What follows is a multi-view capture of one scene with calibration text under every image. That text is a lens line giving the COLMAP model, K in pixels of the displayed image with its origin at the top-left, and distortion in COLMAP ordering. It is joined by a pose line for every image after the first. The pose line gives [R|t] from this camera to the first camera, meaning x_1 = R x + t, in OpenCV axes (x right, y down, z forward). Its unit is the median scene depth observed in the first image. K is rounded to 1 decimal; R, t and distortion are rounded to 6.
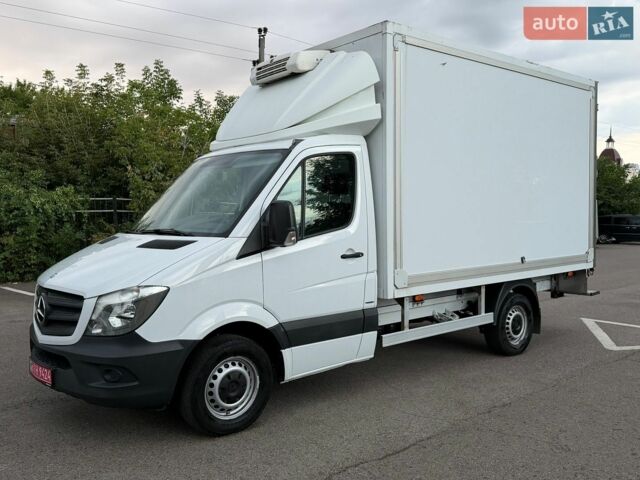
lens RADIAL K [[576.7, 0, 321.3], [0, 576.7, 242.2], [0, 0, 1]] dist [0.147882, -0.293242]
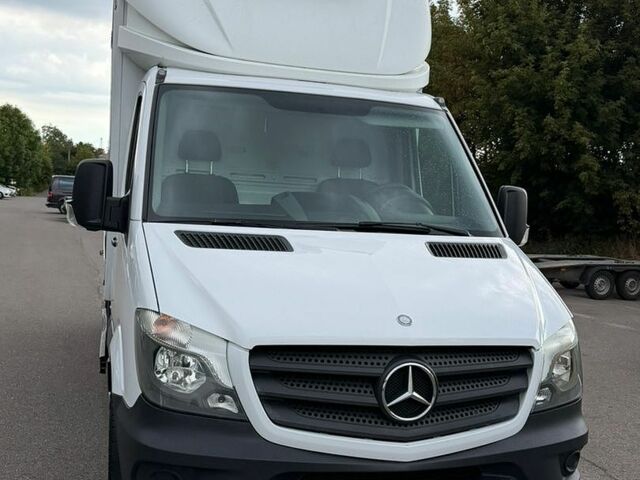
lens RADIAL K [[766.8, 0, 328.9], [0, 766.8, 230.7], [0, 0, 1]] dist [0.230369, -0.608059]
pose [[0.407580, -0.015526, 0.913038, -0.954007], [-0.016198, 0.999575, 0.024229, -0.030730], [-0.913026, -0.024664, 0.407155, 0.696147]]
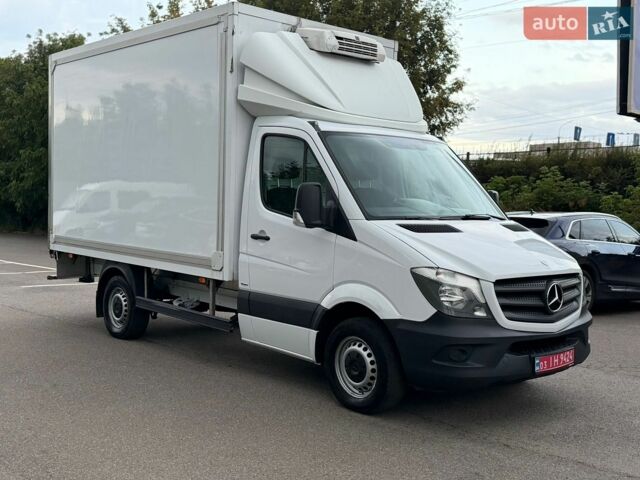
lens RADIAL K [[738.4, 0, 320.0], [0, 738.4, 240.0], [0, 0, 1]] dist [0.226007, -0.544806]
pose [[-0.025045, -0.044580, 0.998692, -1.493359], [0.022959, 0.998716, 0.045157, -0.040823], [-0.999423, 0.024060, -0.023989, 1.235305]]
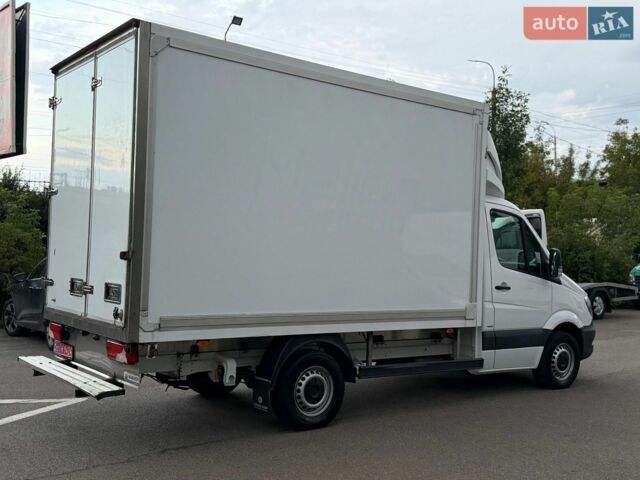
lens RADIAL K [[710.3, 0, 320.0], [0, 710.3, 240.0], [0, 0, 1]] dist [0.211157, -0.481608]
pose [[-0.998451, -0.020066, 0.051903, 0.124208], [-0.018447, 0.999334, 0.031479, -0.143099], [-0.052500, 0.030472, -0.998156, 2.965167]]
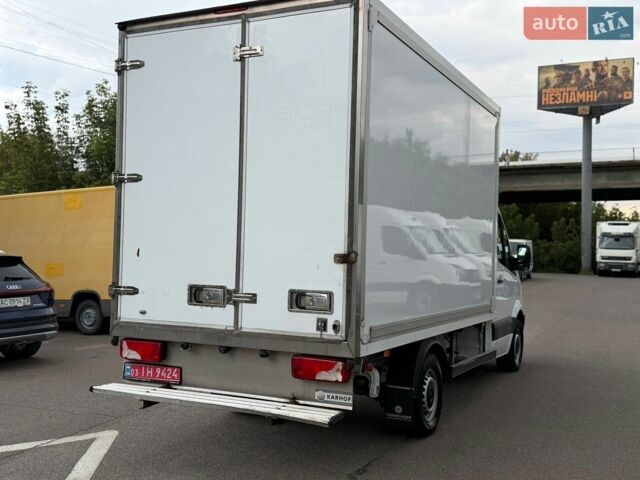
lens RADIAL K [[710.3, 0, 320.0], [0, 710.3, 240.0], [0, 0, 1]] dist [0.211157, -0.481608]
pose [[-0.918567, -0.018955, -0.394811, 0.889363], [-0.035052, 0.998821, 0.033598, -0.134343], [0.393709, 0.044701, -0.918148, 2.739798]]
